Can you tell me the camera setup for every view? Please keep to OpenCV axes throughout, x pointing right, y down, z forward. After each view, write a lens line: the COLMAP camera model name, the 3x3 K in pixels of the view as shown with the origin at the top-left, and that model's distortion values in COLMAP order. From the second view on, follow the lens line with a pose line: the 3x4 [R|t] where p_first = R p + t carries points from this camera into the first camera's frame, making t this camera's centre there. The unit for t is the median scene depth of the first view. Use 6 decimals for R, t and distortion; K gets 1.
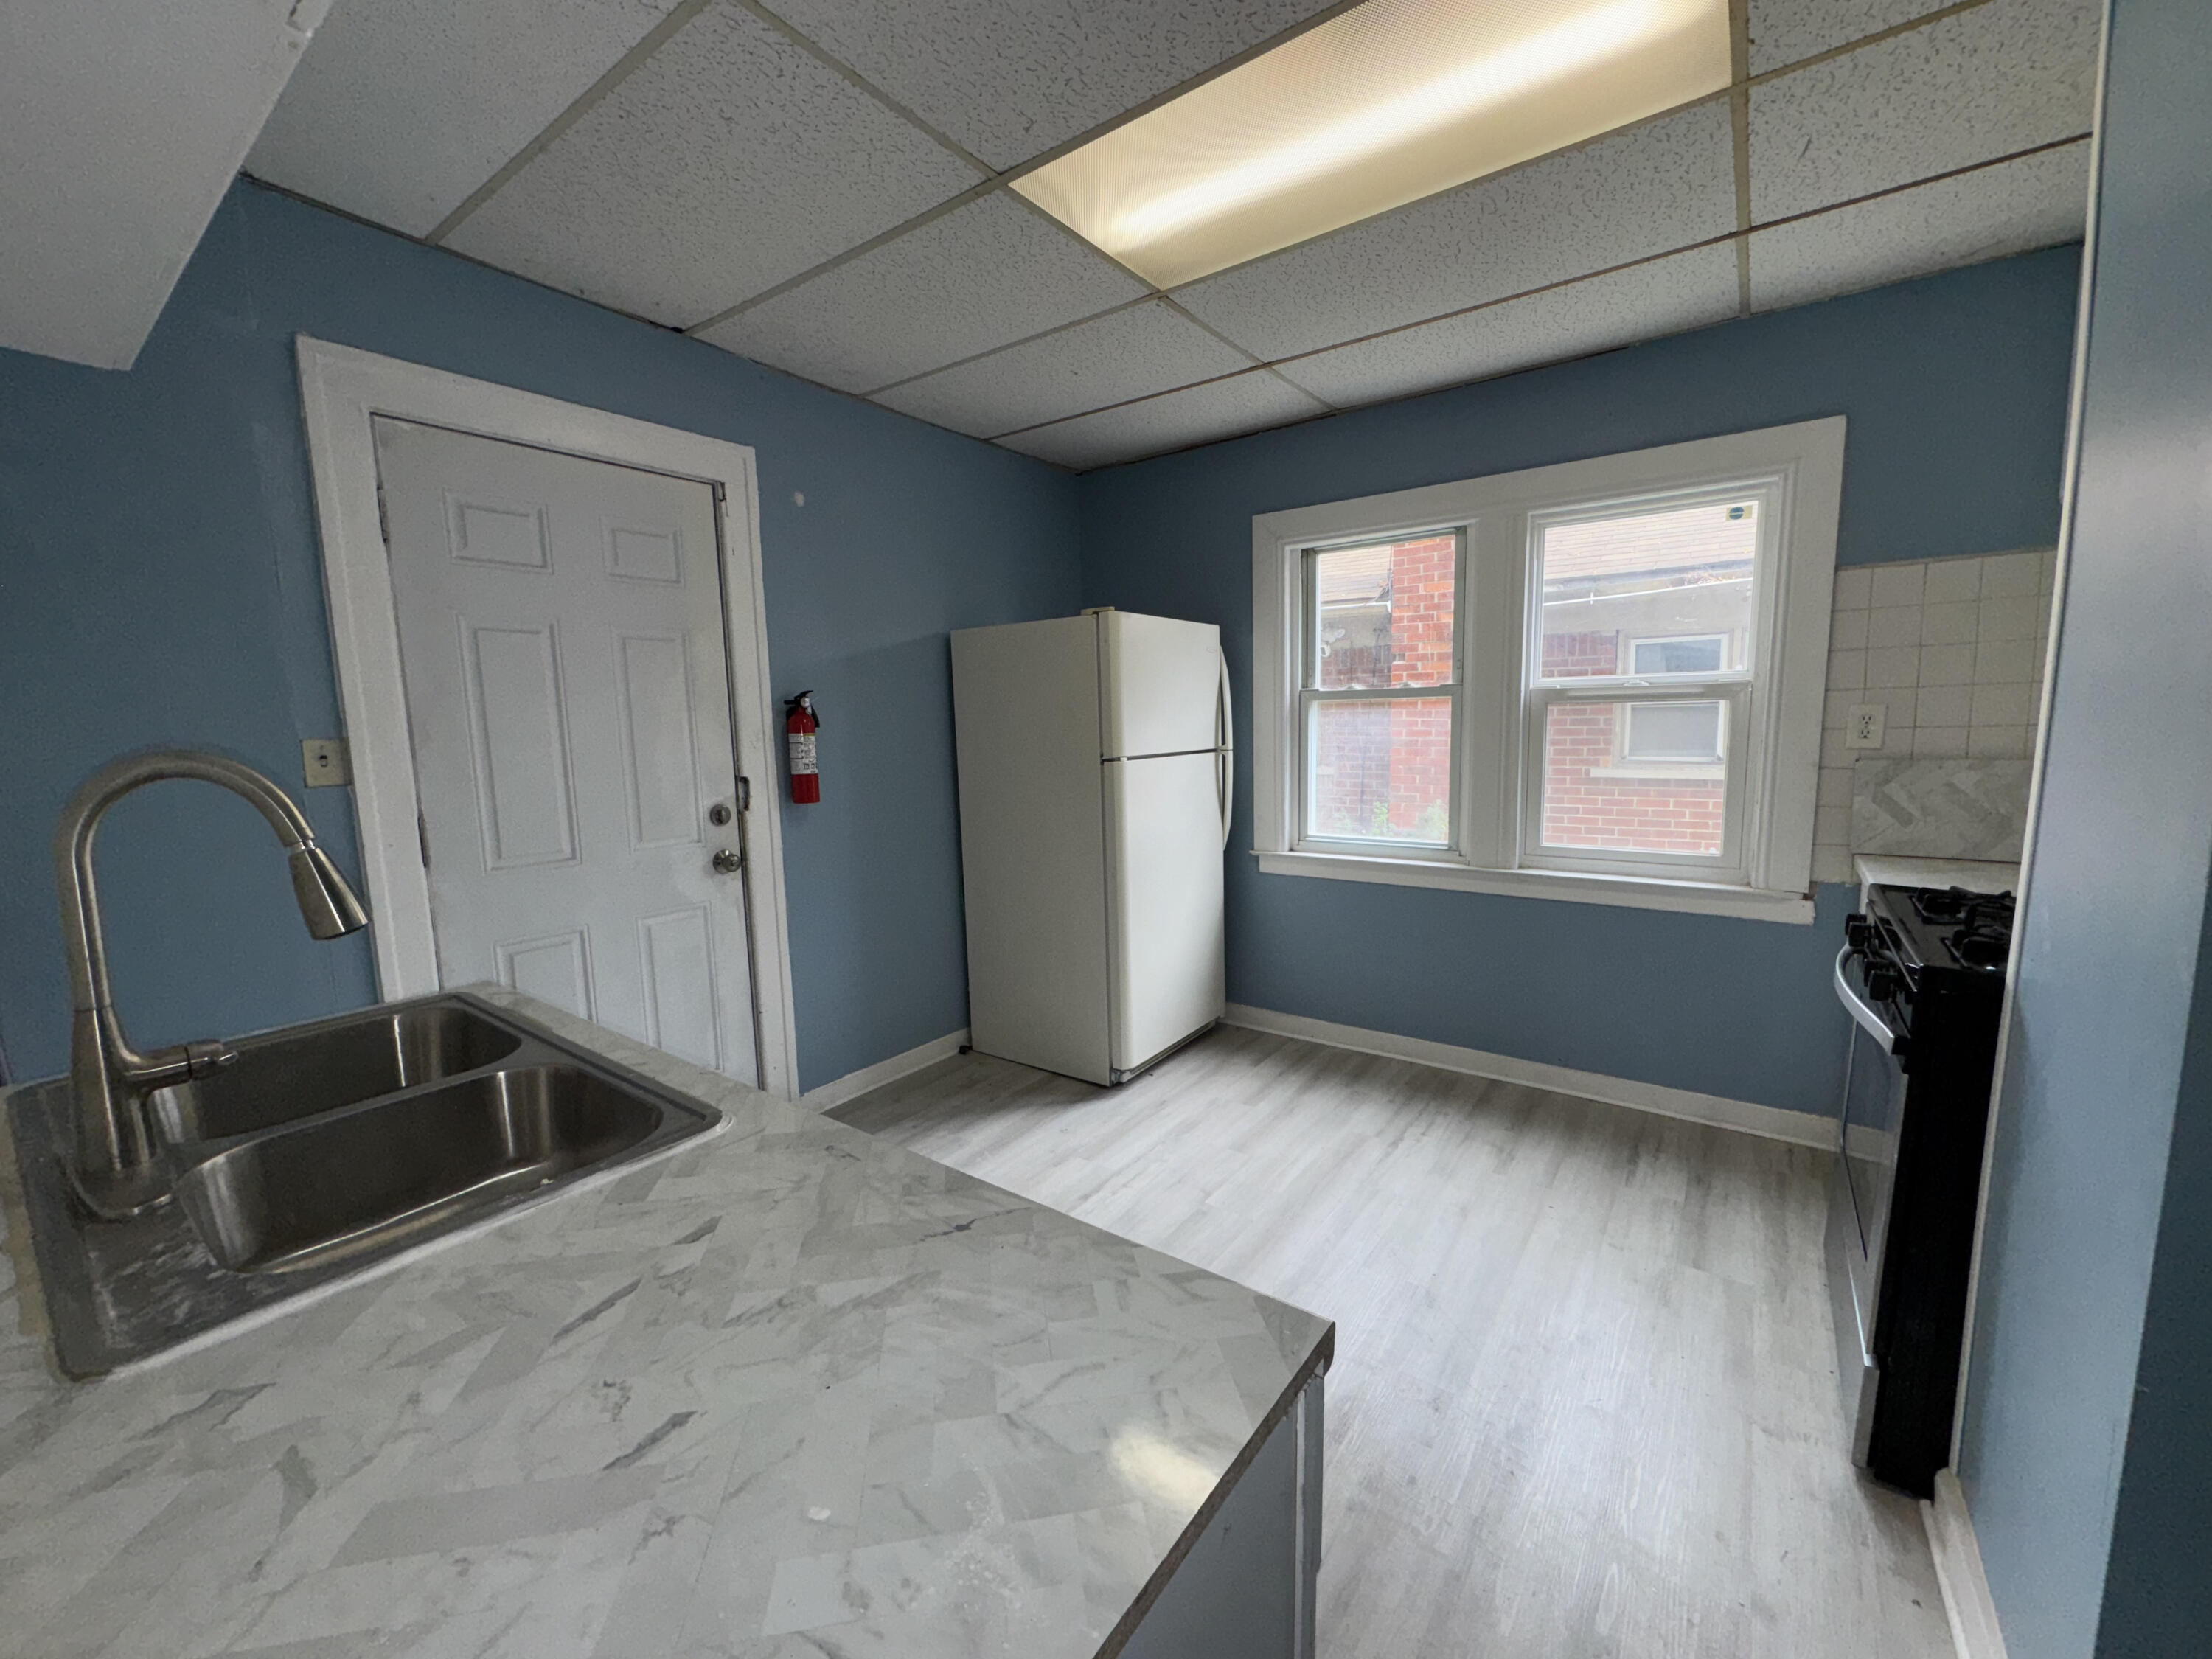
lens RADIAL K [[878.5, 0, 1106.0], [0, 878.5, 829.5], [0, 0, 1]] dist [-0.002317, -0.000140]
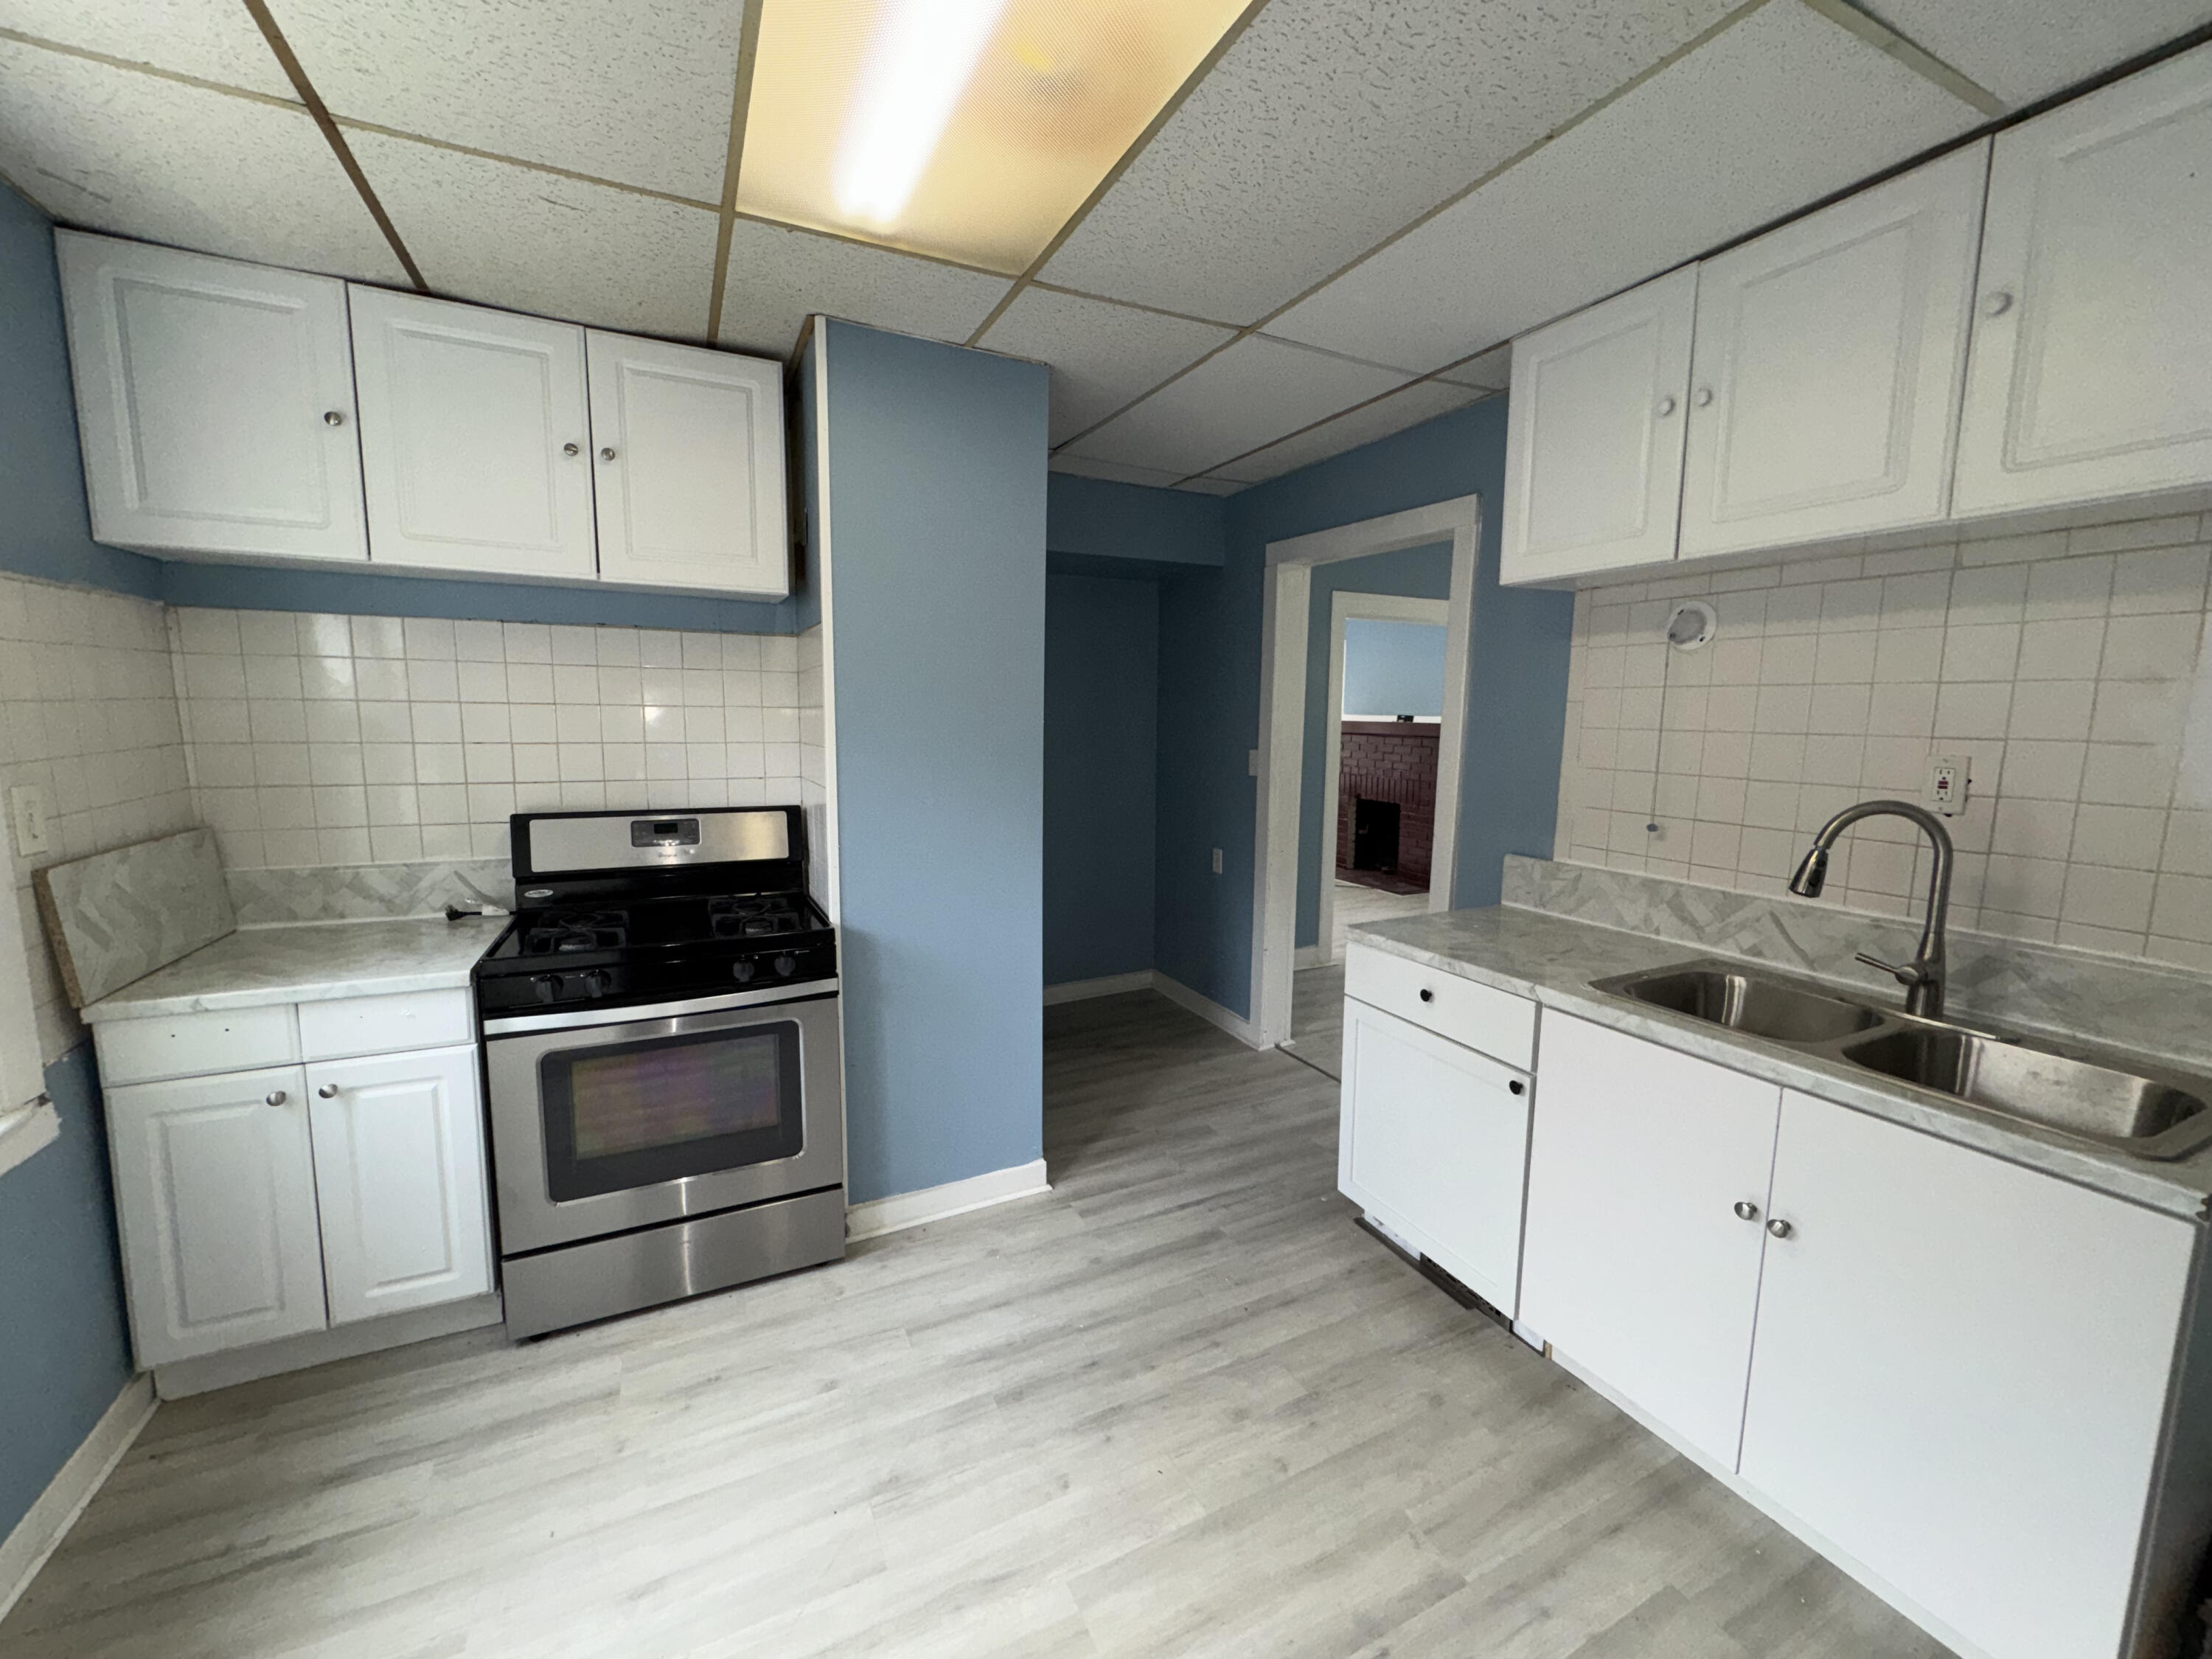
lens RADIAL K [[878.5, 0, 1106.0], [0, 878.5, 829.5], [0, 0, 1]] dist [-0.002317, -0.000140]
pose [[-0.890123, -0.045994, 0.453394, -0.129051], [0.069019, 0.969812, 0.233882, -0.193082], [-0.450464, 0.239477, -0.860078, 1.119379]]
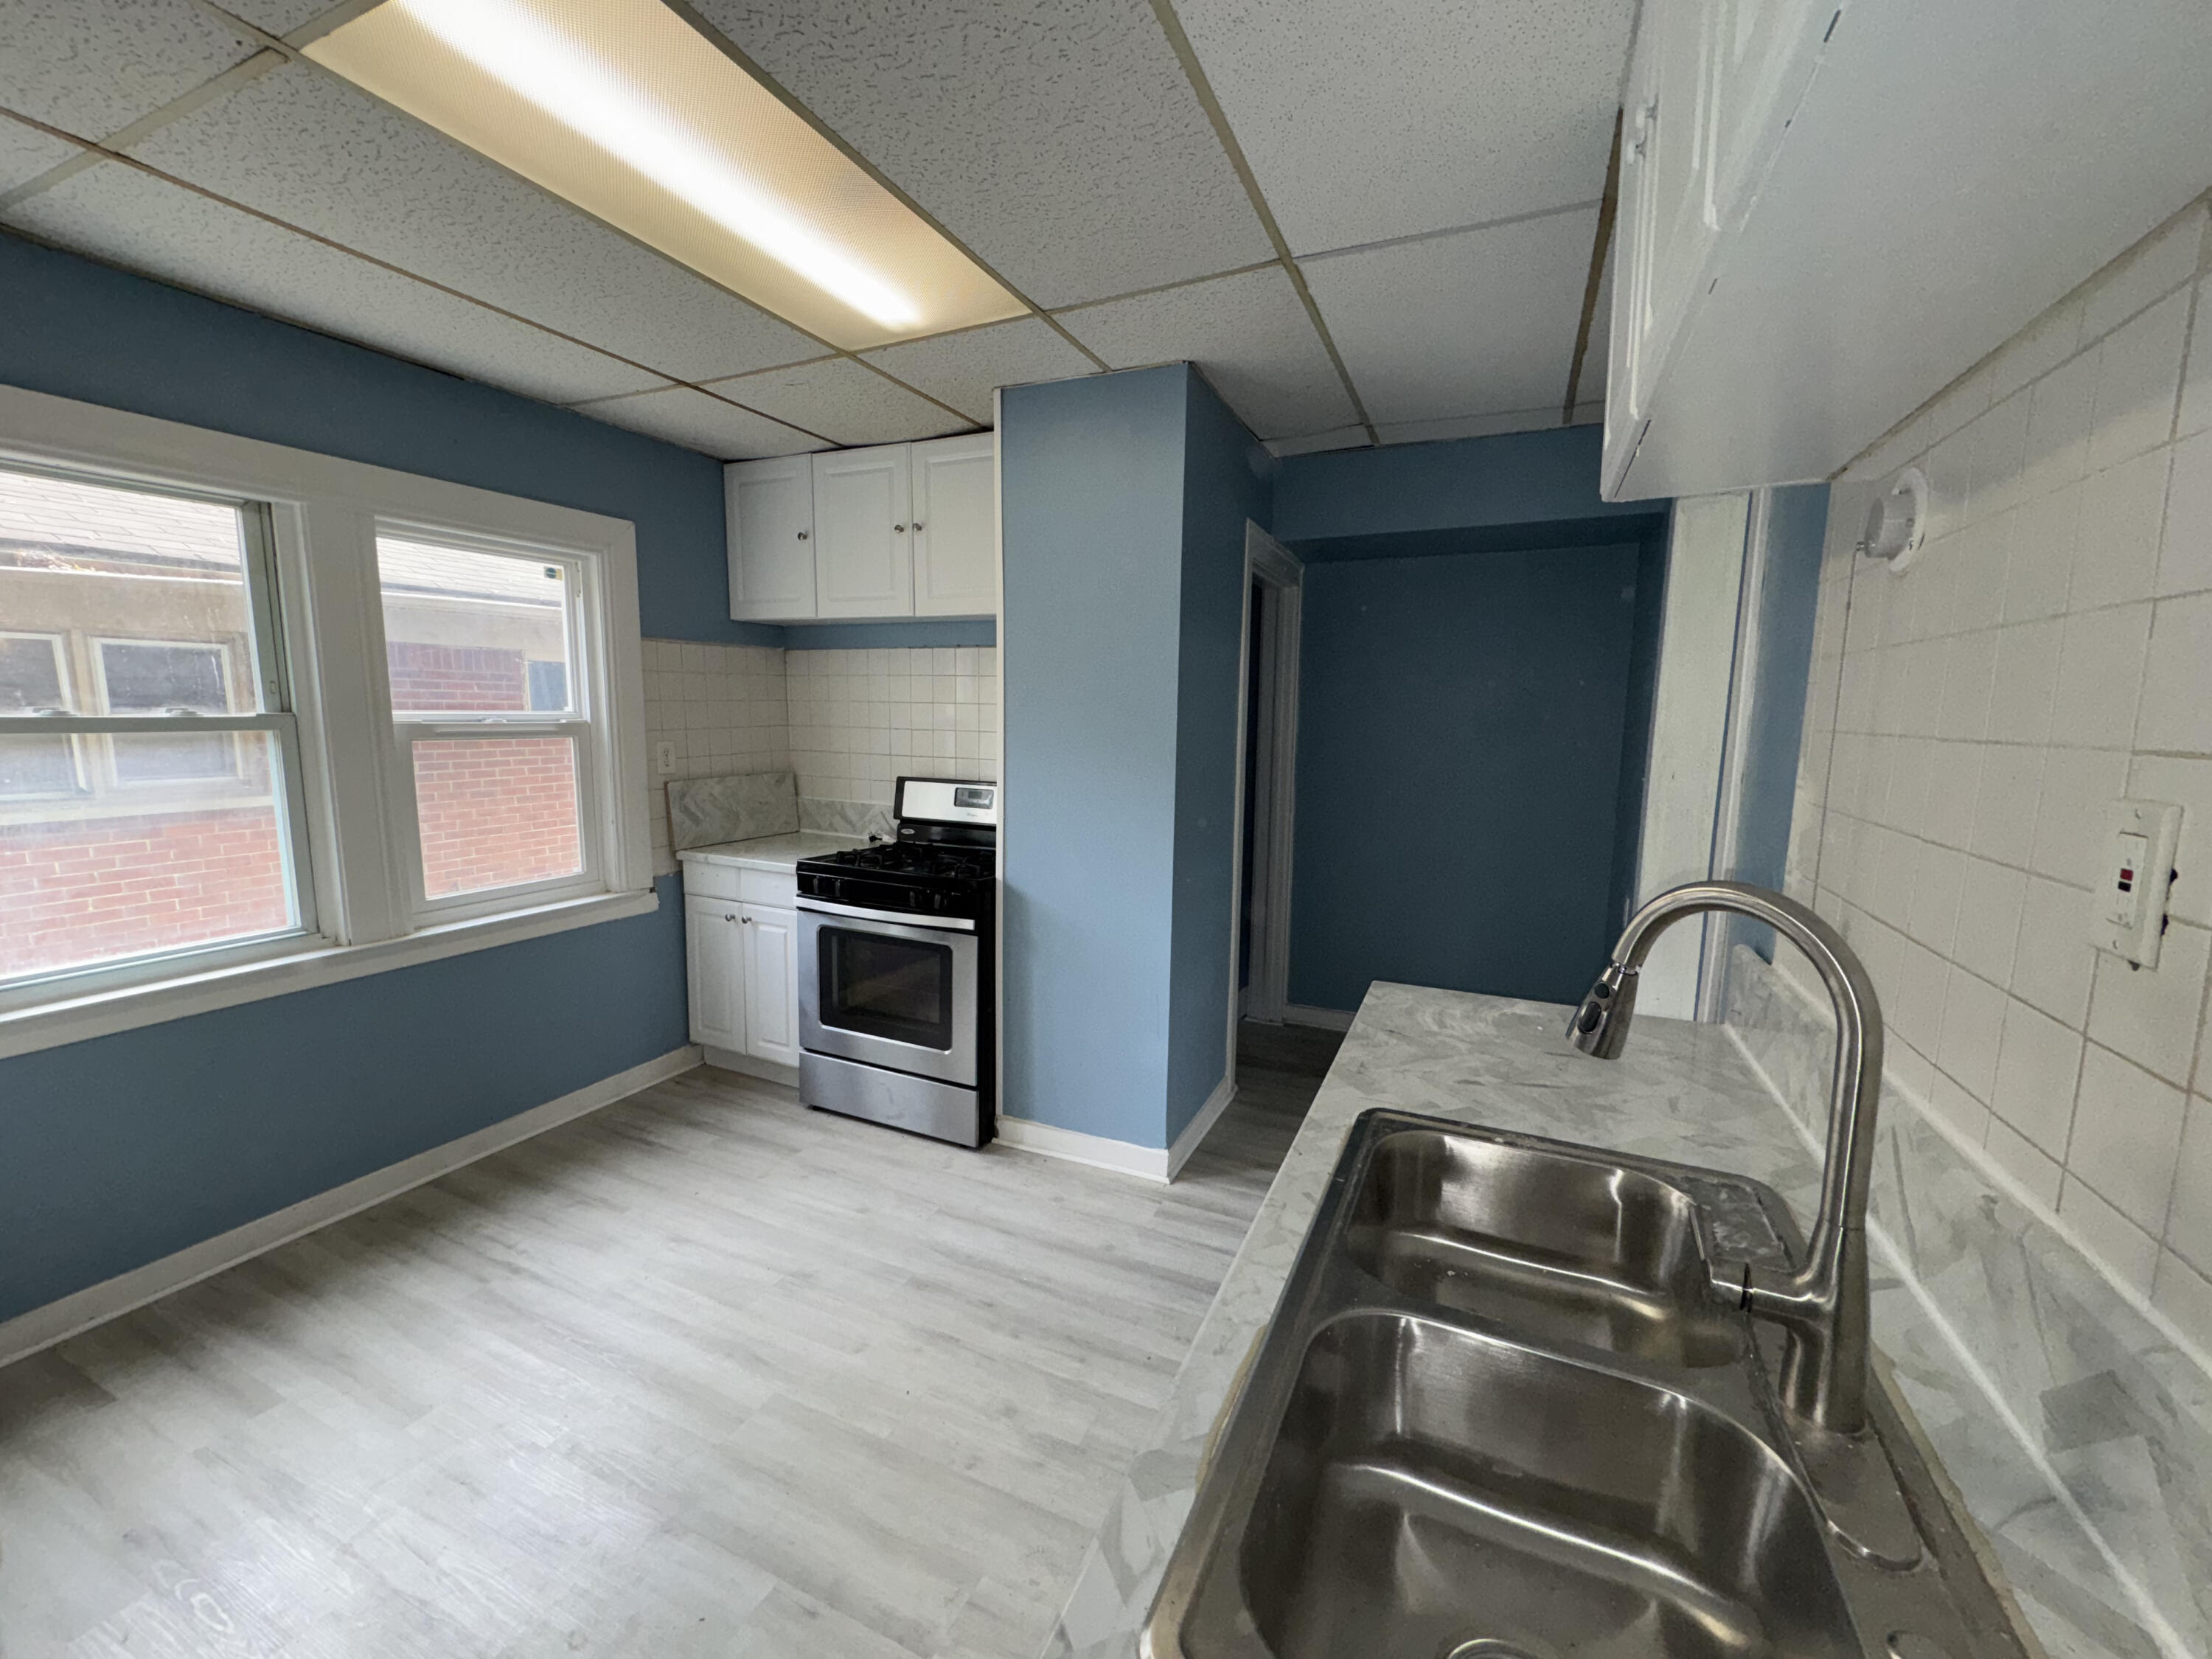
lens RADIAL K [[878.5, 0, 1106.0], [0, 878.5, 829.5], [0, 0, 1]] dist [-0.002317, -0.000140]
pose [[-0.205008, -0.110554, 0.972497, -0.569576], [0.116905, 0.983722, 0.136474, -0.106301], [-0.971754, 0.141668, -0.188746, 0.568891]]
